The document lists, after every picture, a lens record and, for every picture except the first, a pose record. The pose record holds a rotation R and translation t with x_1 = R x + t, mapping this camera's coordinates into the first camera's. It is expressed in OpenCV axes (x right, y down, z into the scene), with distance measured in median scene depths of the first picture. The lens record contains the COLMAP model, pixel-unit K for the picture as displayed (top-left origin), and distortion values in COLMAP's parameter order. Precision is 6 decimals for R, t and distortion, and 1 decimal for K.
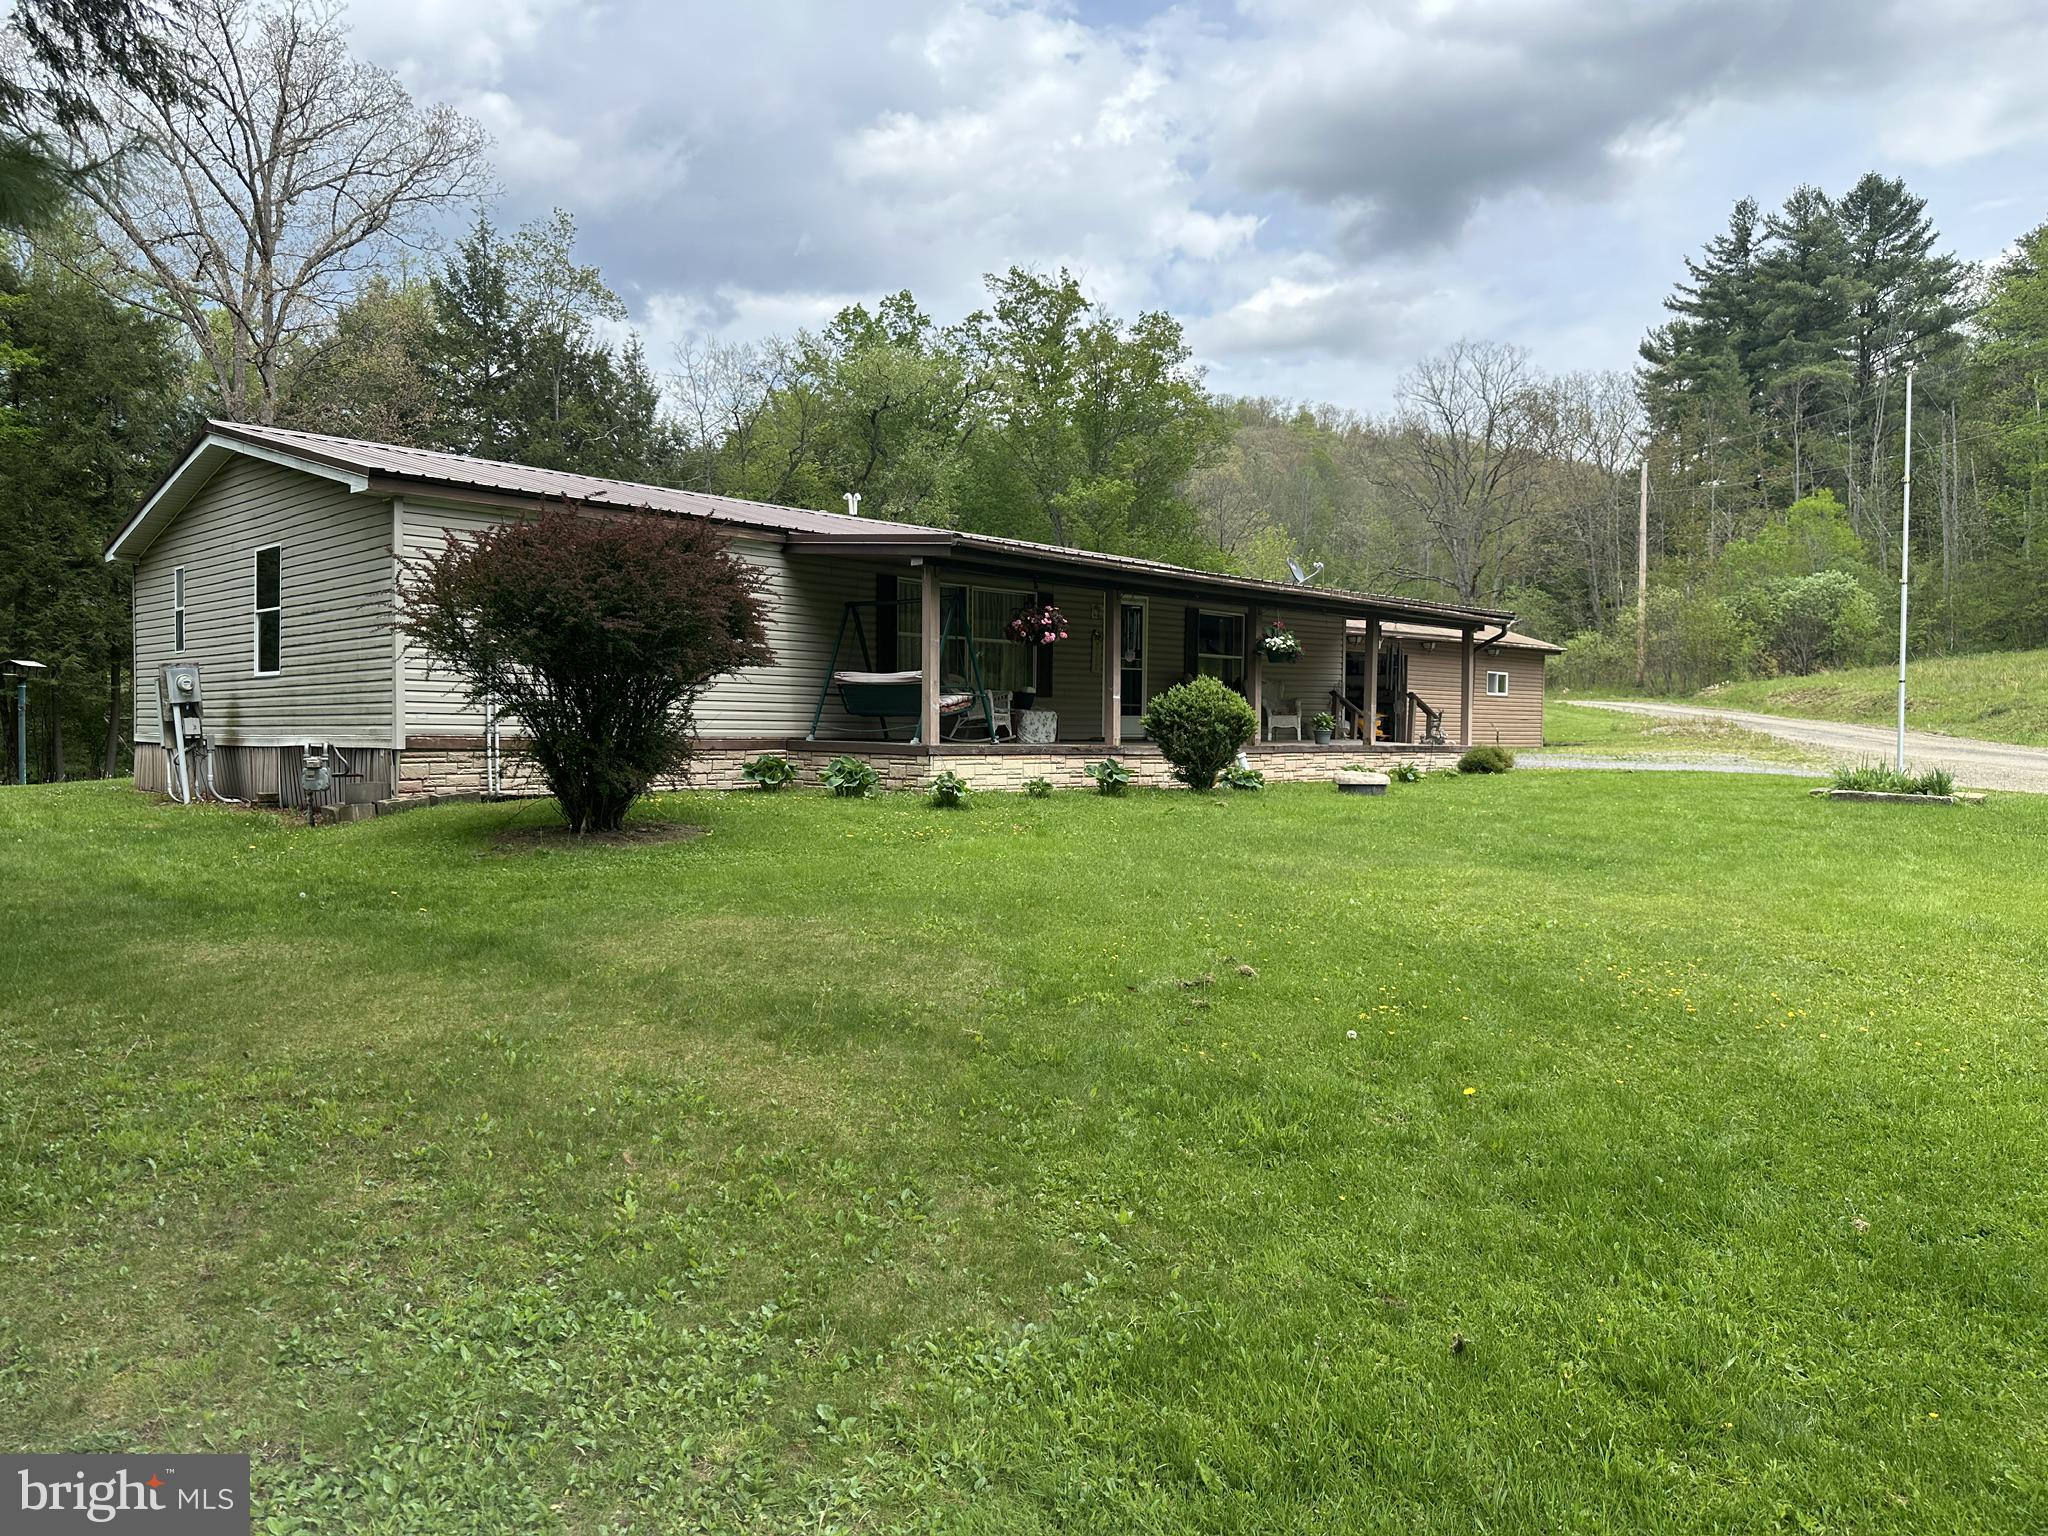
lens RADIAL K [[1465.7, 0, 1024.2], [0, 1465.7, 771.9], [0, 0, 1]] dist [0.041745, -0.042490]
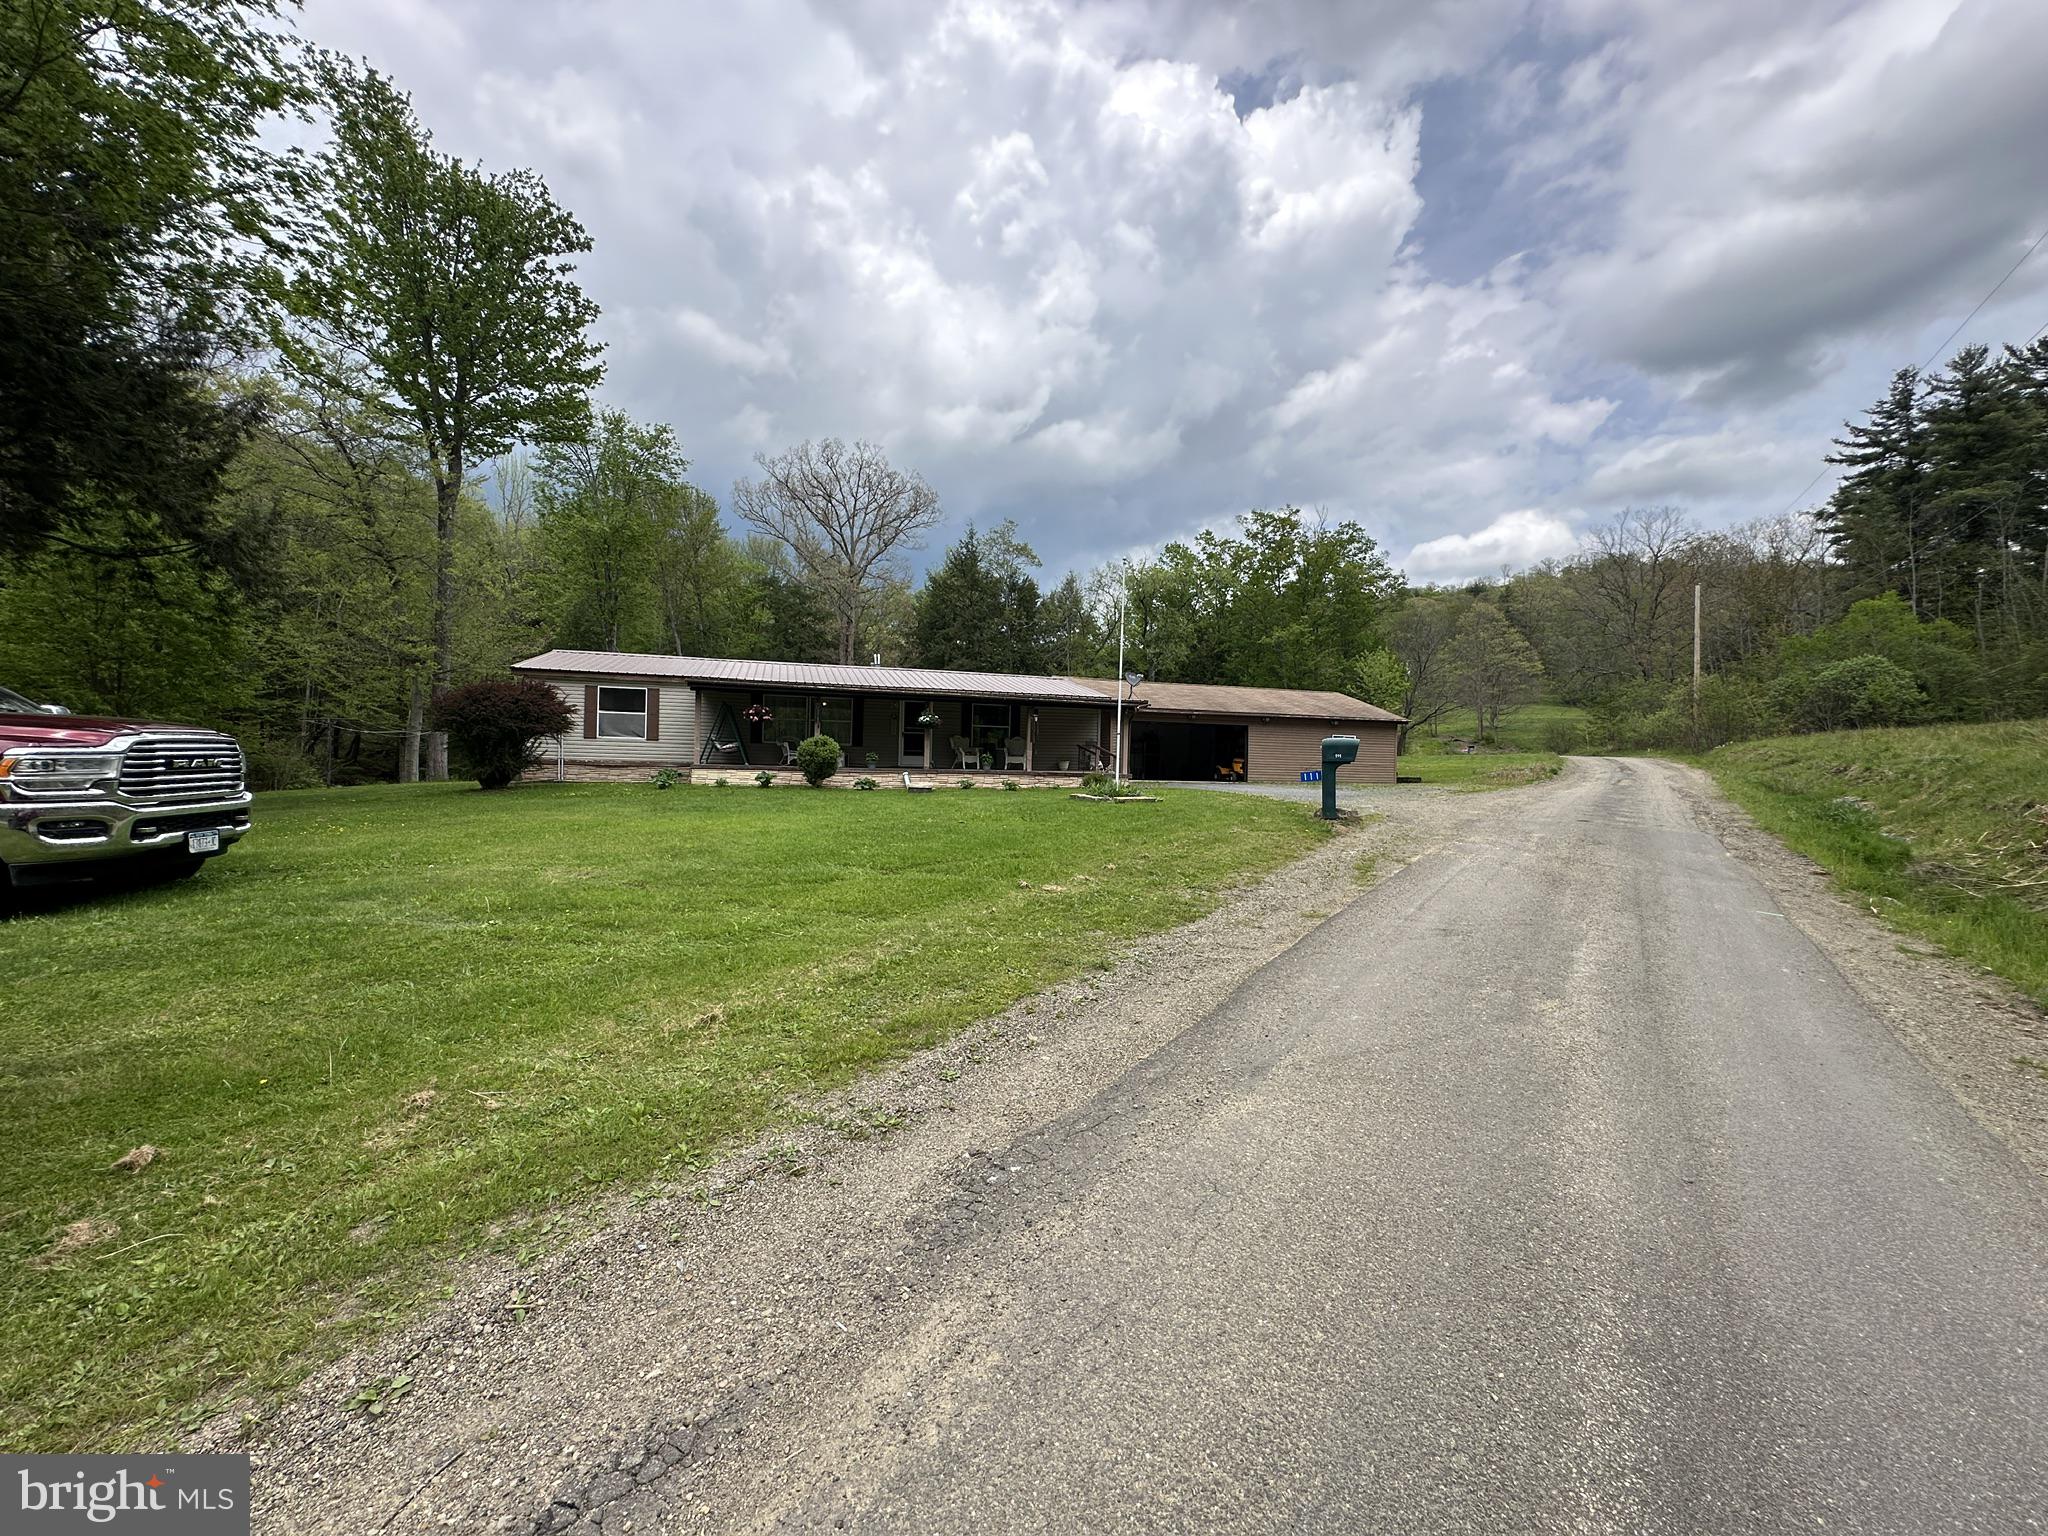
lens RADIAL K [[829.4, 0, 1017.4], [0, 829.4, 768.6], [0, 0, 1]] dist [0.001138, -0.000229]
pose [[0.872671, 0.005554, -0.488277, 0.219842], [-0.025427, 0.999096, -0.034080, 0.004211], [0.487646, 0.042156, 0.872023, 0.019160]]
